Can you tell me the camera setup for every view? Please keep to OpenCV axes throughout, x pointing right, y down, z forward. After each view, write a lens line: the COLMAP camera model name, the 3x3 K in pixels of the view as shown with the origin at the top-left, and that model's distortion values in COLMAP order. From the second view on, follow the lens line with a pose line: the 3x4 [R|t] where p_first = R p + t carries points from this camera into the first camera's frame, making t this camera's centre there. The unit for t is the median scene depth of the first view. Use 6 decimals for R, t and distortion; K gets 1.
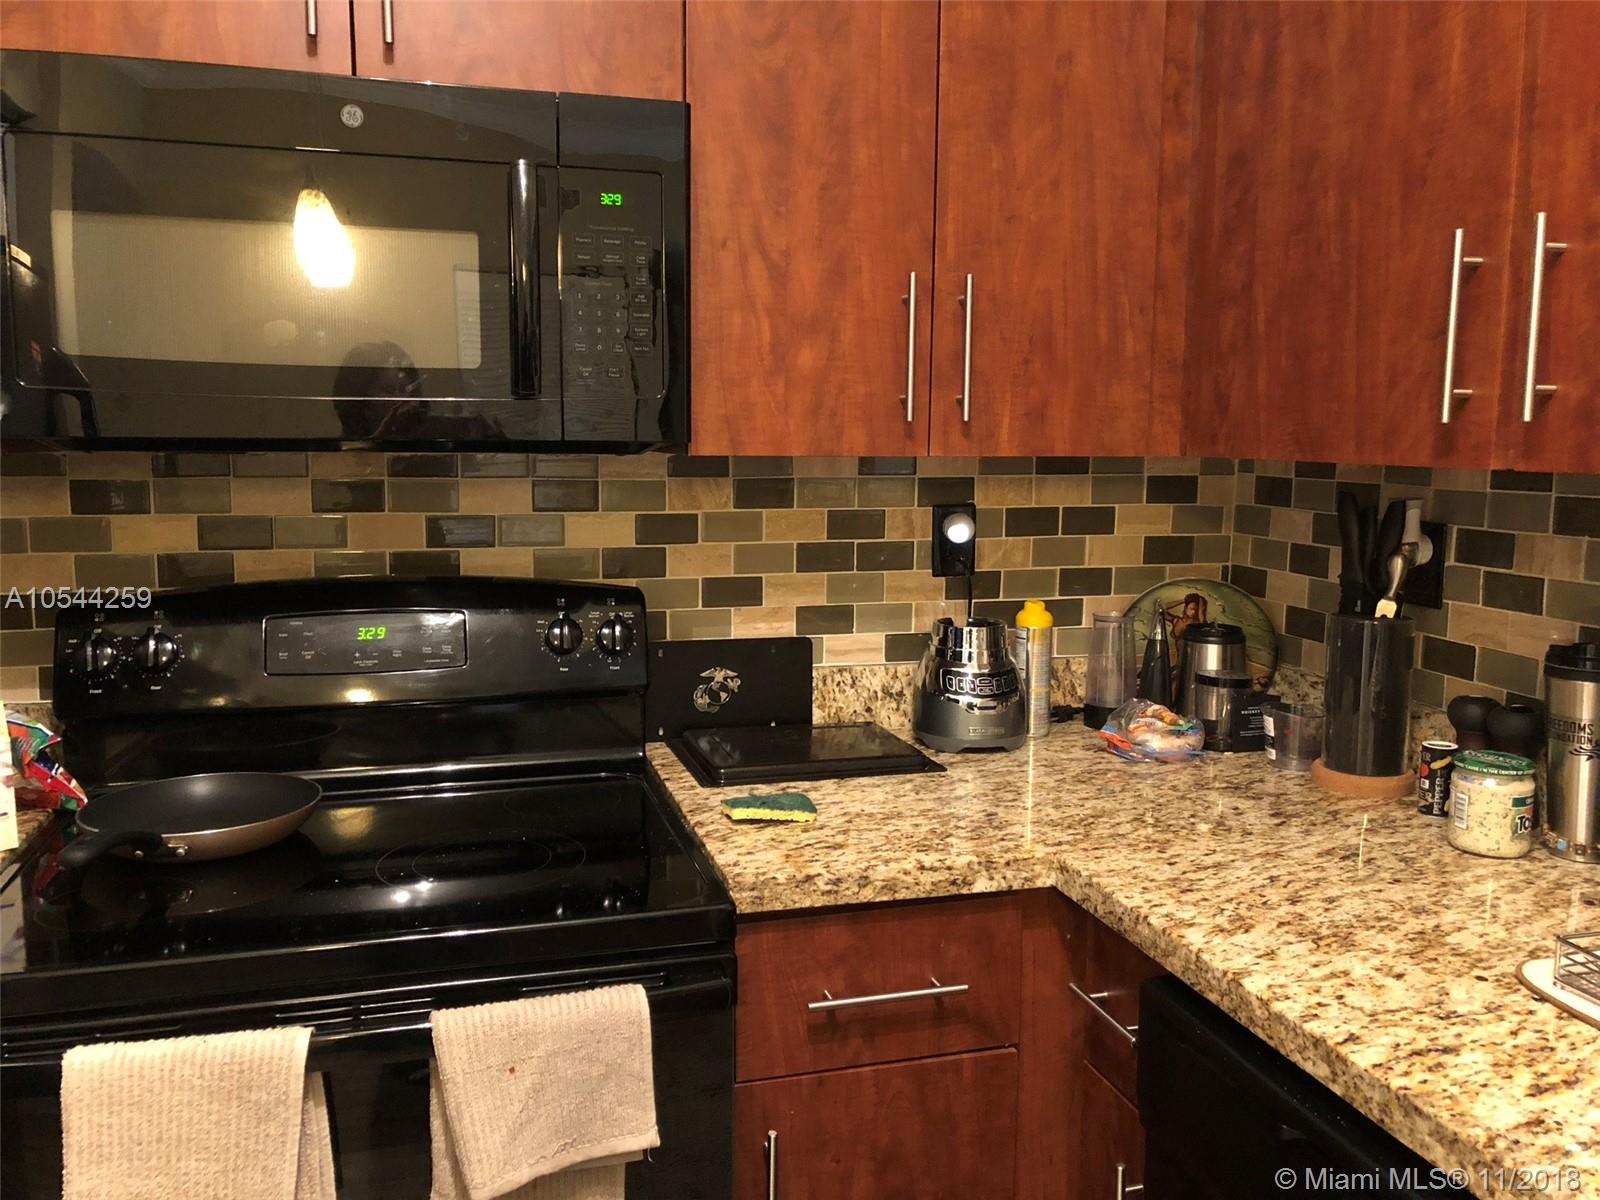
lens RADIAL K [[1311.0, 0, 800.3], [0, 1311.0, 593.6], [0, 0, 1]] dist [0.010432, 0.003659]
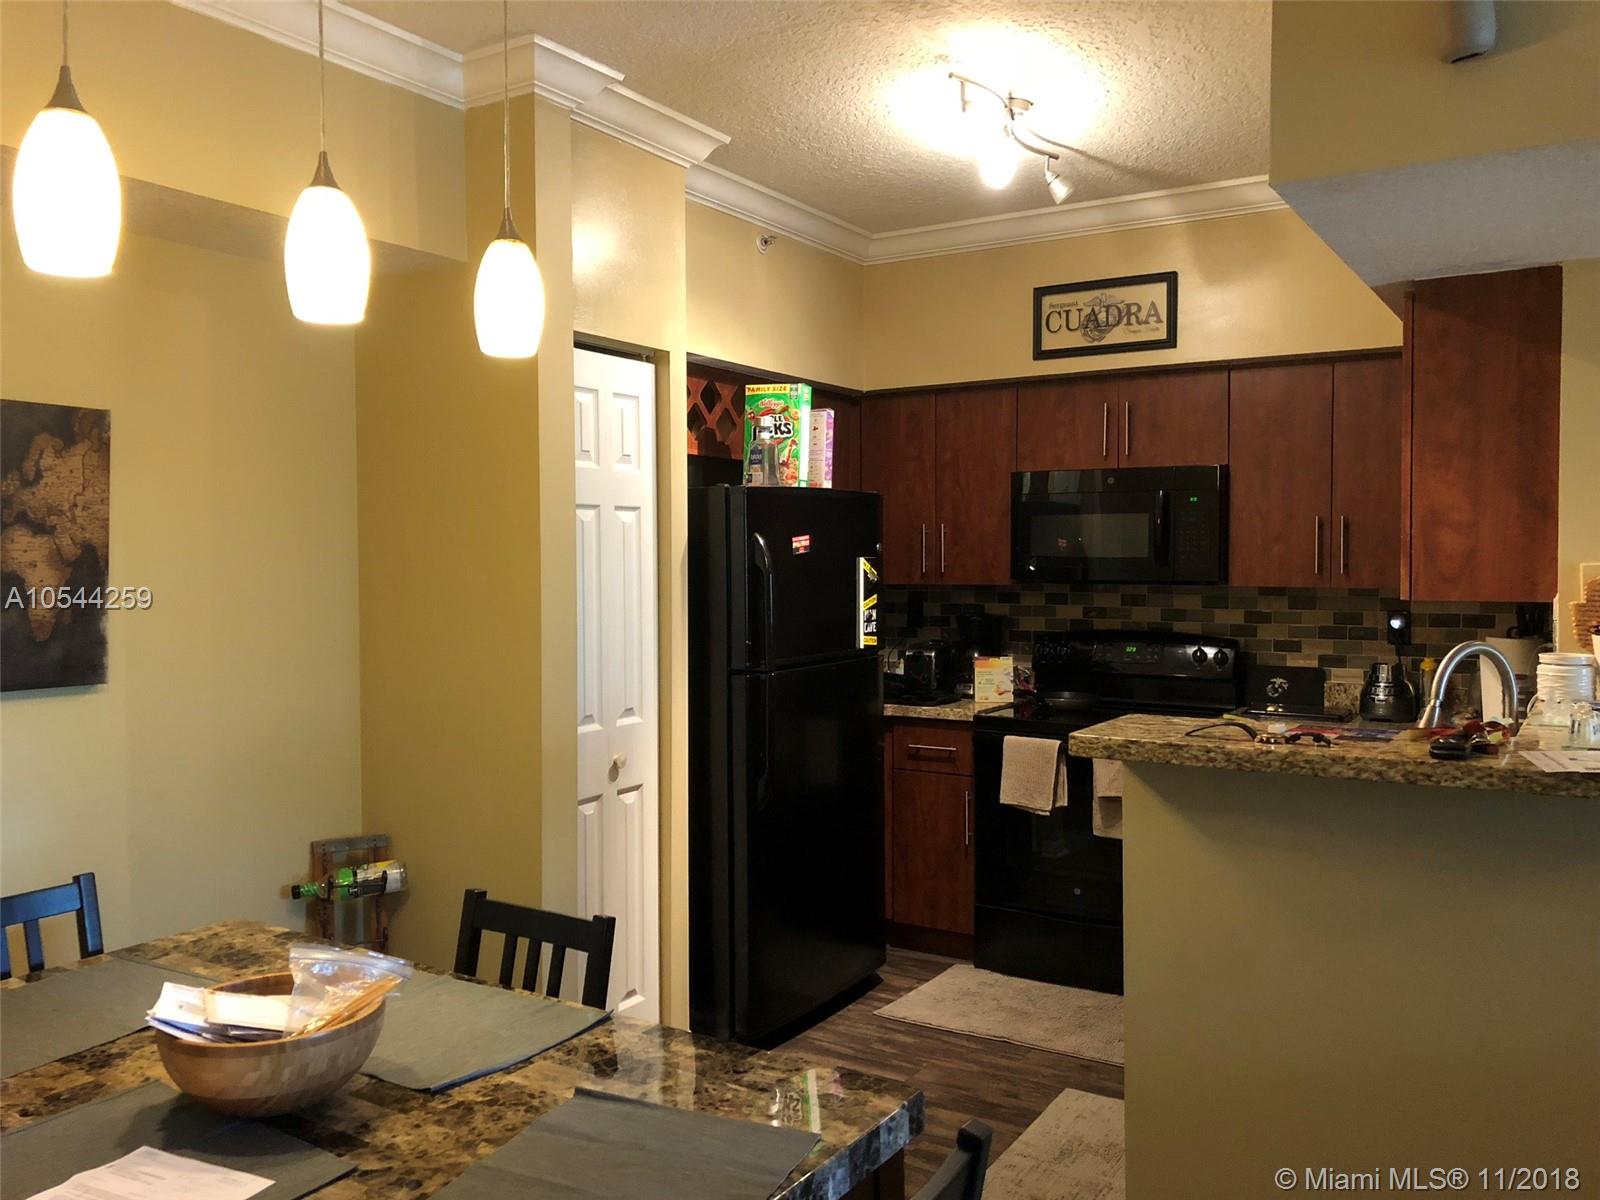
lens RADIAL K [[1311.0, 0, 801.3], [0, 1311.0, 597.6], [0, 0, 1]] dist [0.010432, 0.003659]
pose [[0.674969, 0.018848, -0.737605, 1.071583], [-0.086518, 0.994799, -0.053751, 0.112524], [0.732756, 0.100097, 0.673090, -1.186628]]
